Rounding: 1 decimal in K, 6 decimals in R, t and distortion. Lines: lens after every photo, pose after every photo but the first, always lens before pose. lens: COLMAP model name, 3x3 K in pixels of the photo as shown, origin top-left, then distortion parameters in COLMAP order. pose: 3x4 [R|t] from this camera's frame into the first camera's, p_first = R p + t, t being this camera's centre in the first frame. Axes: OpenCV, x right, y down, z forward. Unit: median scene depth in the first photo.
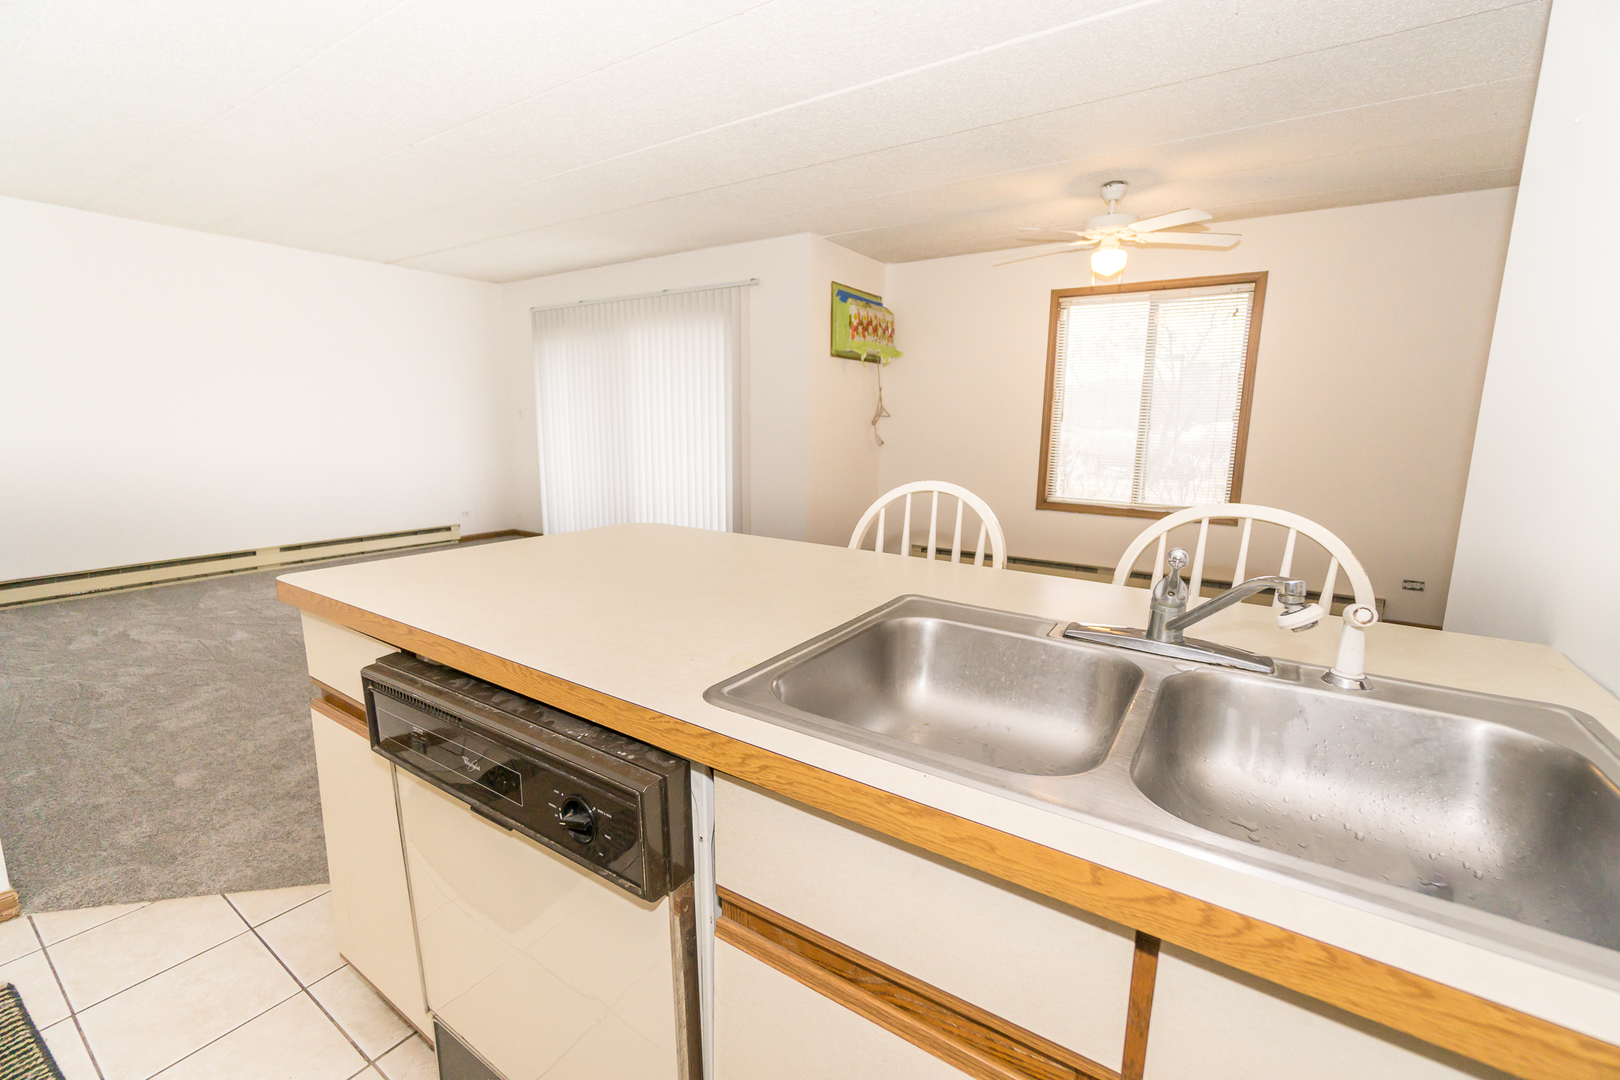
lens RADIAL K [[691.9, 0, 802.5], [0, 691.9, 542.8], [0, 0, 1]] dist [-0.008406, 0.000115]
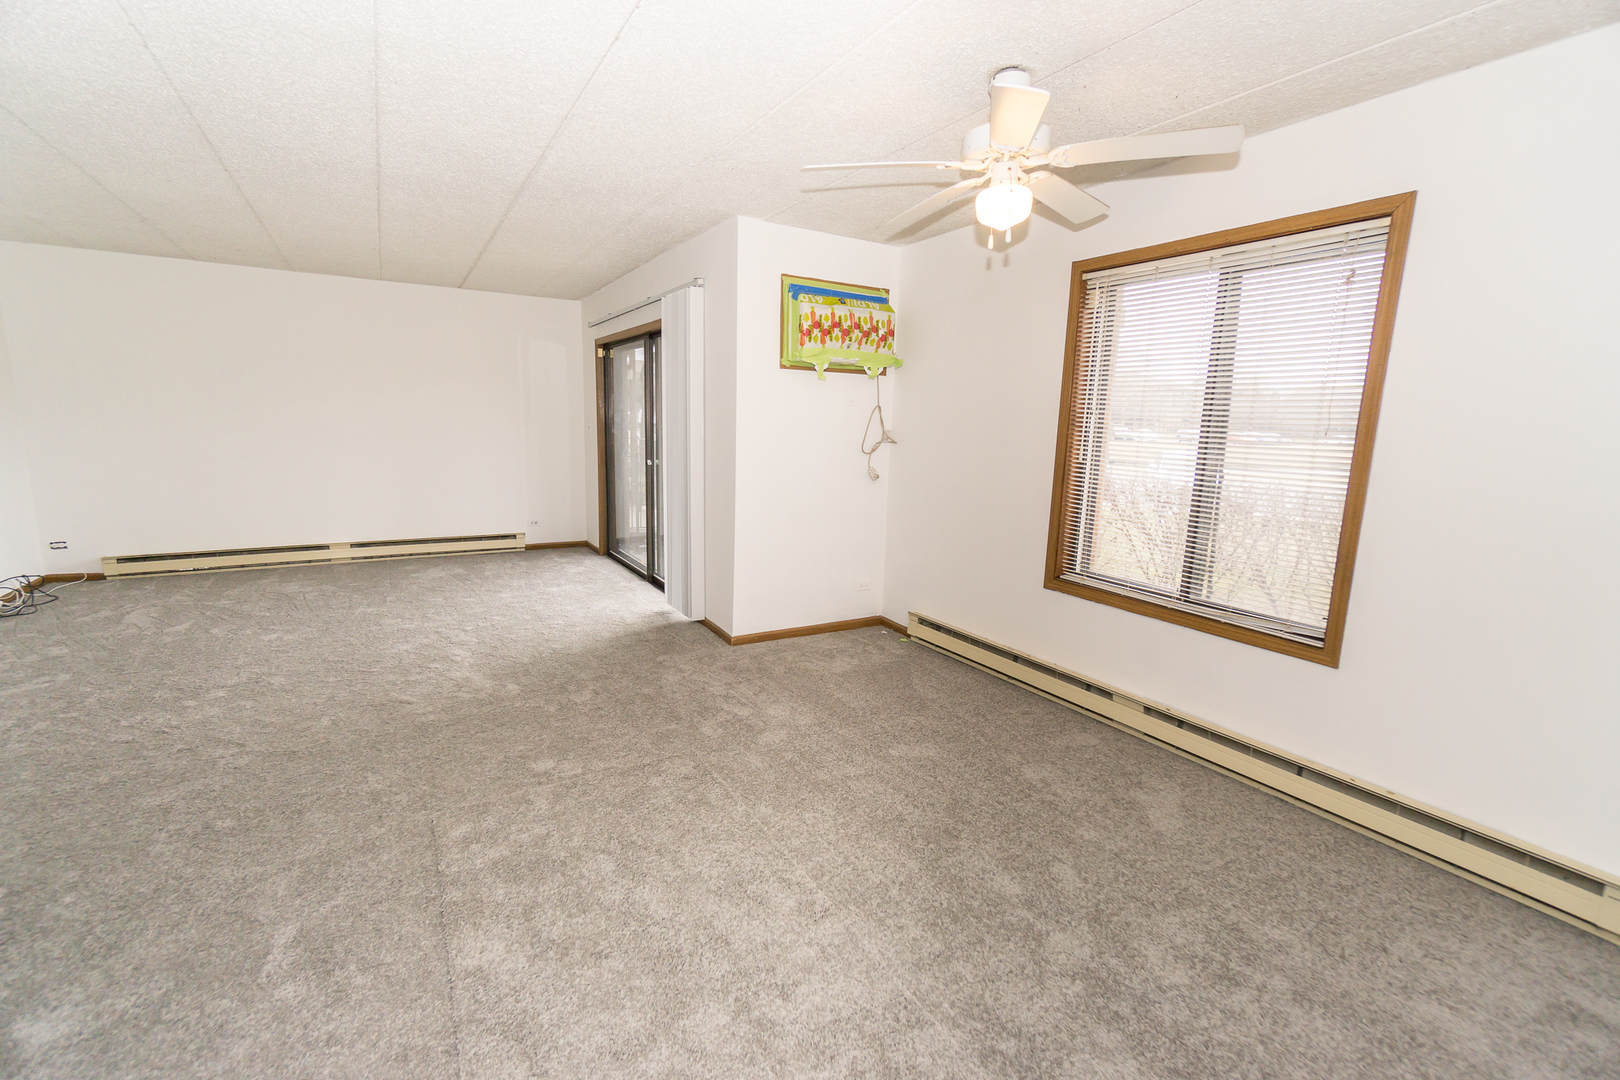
lens RADIAL K [[691.9, 0, 802.5], [0, 691.9, 542.8], [0, 0, 1]] dist [-0.008406, 0.000115]
pose [[0.902833, 0.088449, -0.420797, 0.414999], [-0.091690, 0.995708, 0.012568, -0.081147], [0.420102, 0.027236, 0.907068, 0.290914]]
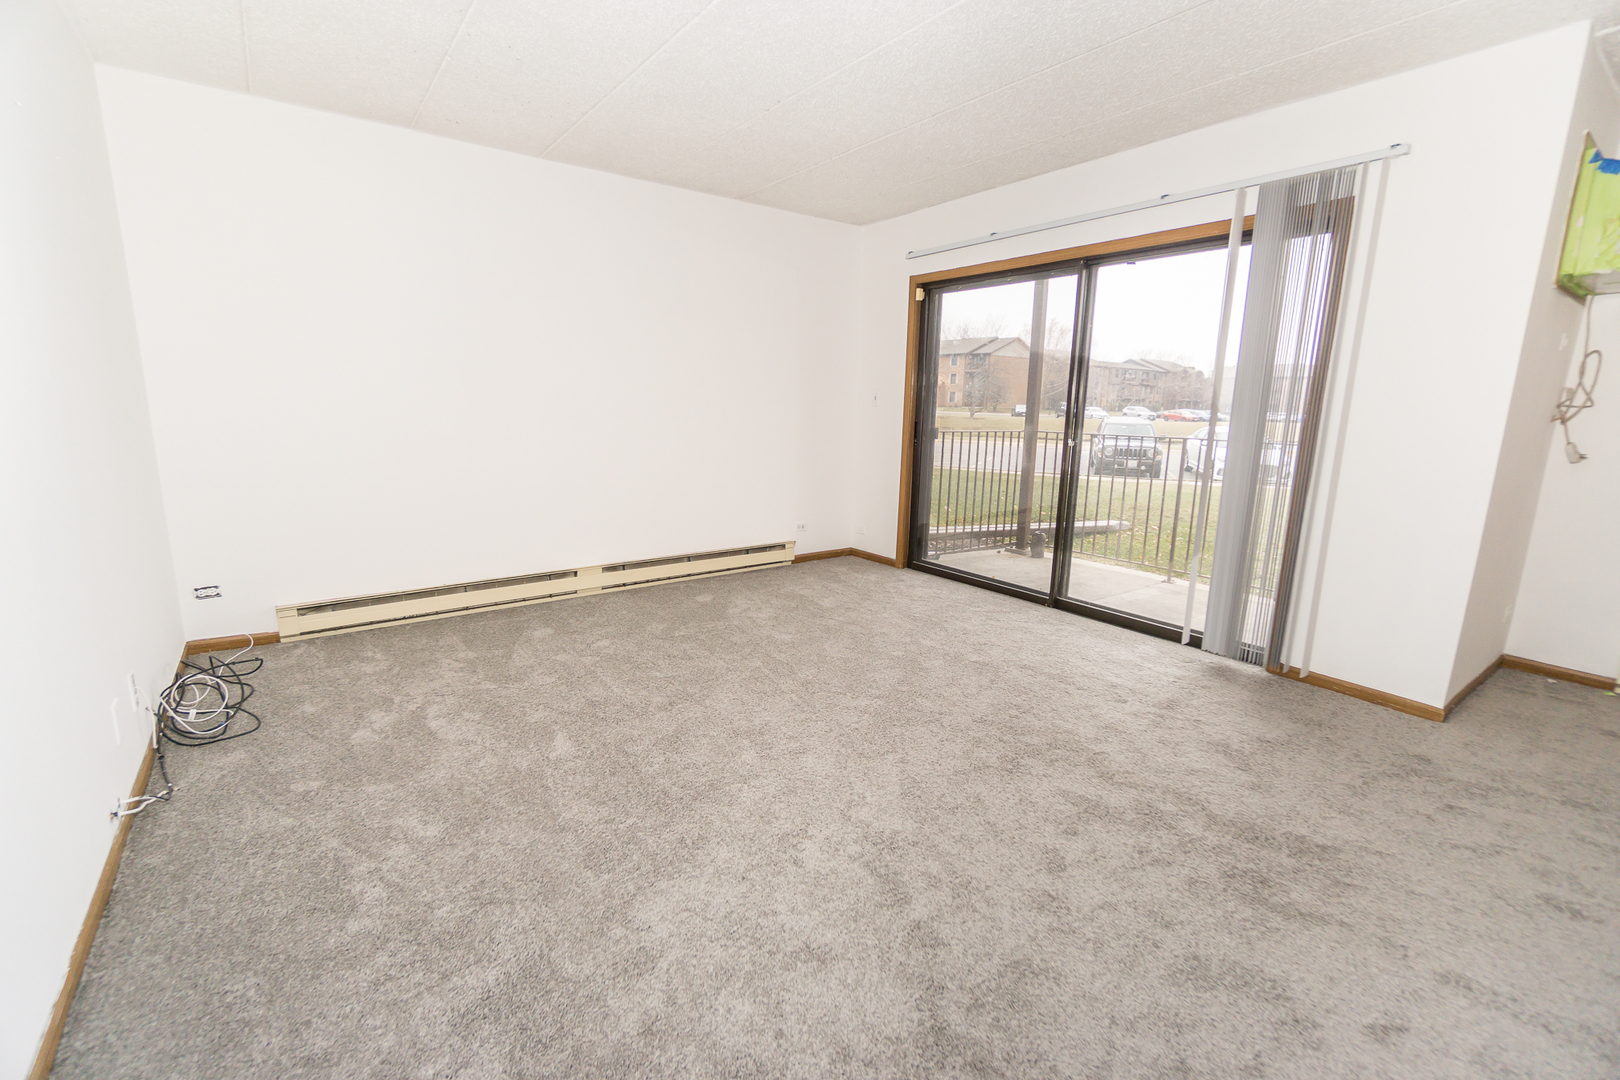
lens RADIAL K [[691.9, 0, 802.5], [0, 691.9, 542.8], [0, 0, 1]] dist [-0.008406, 0.000115]
pose [[0.942439, 0.072658, -0.326389, -0.299965], [-0.066868, 0.997342, 0.028940, -0.061300], [0.327624, -0.005449, 0.944793, 0.341711]]
